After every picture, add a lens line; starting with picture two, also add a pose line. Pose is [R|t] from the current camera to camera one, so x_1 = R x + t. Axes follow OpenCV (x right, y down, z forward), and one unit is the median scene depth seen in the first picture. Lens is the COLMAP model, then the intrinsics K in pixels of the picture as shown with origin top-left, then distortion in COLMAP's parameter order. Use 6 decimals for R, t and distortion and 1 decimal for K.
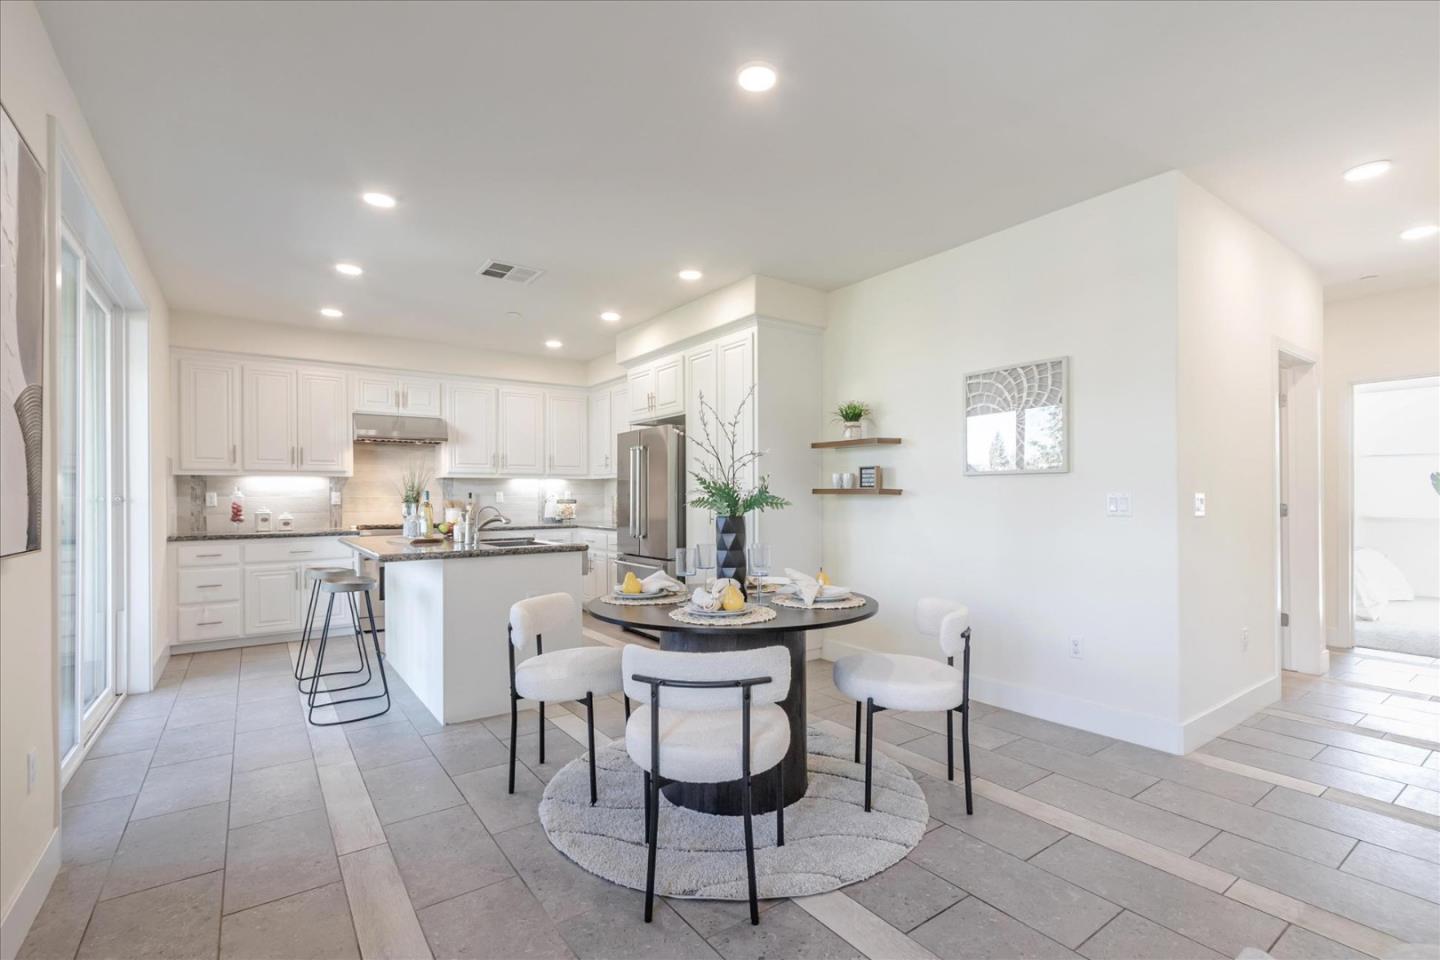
lens RADIAL K [[652.1, 0, 728.8], [0, 652.1, 493.4], [0, 0, 1]] dist [0.000267, 0.000046]
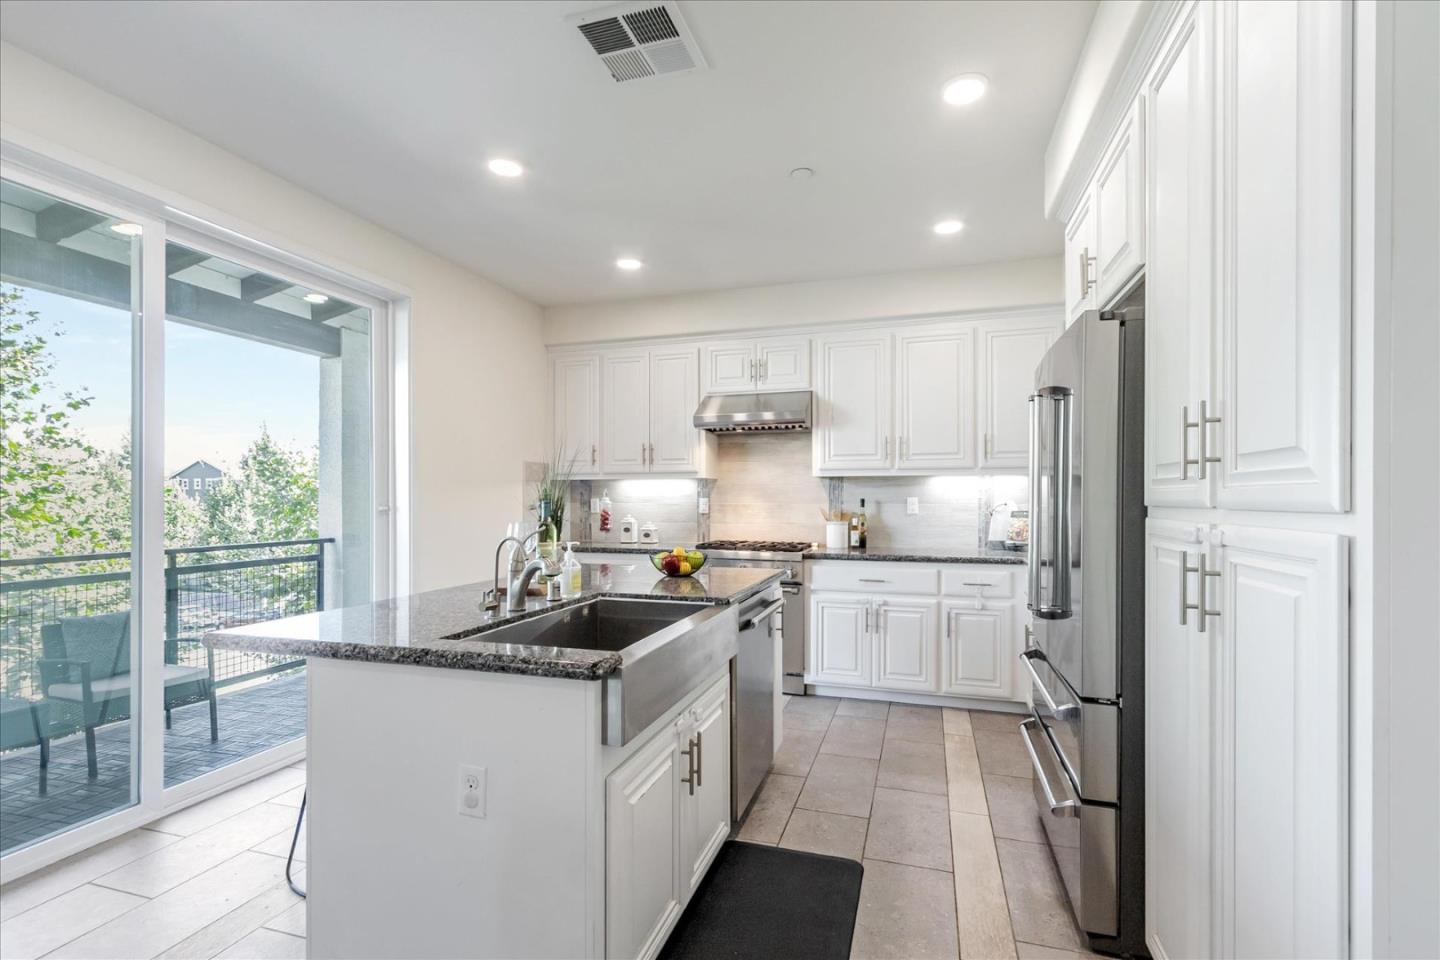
lens RADIAL K [[659.2, 0, 722.4], [0, 659.2, 500.3], [0, 0, 1]] dist [0.000435, -0.000115]
pose [[0.598541, 0.007320, -0.801059, 0.066240], [0.001417, 0.999947, 0.010197, -0.007757], [0.801091, -0.007238, 0.598499, 0.570571]]
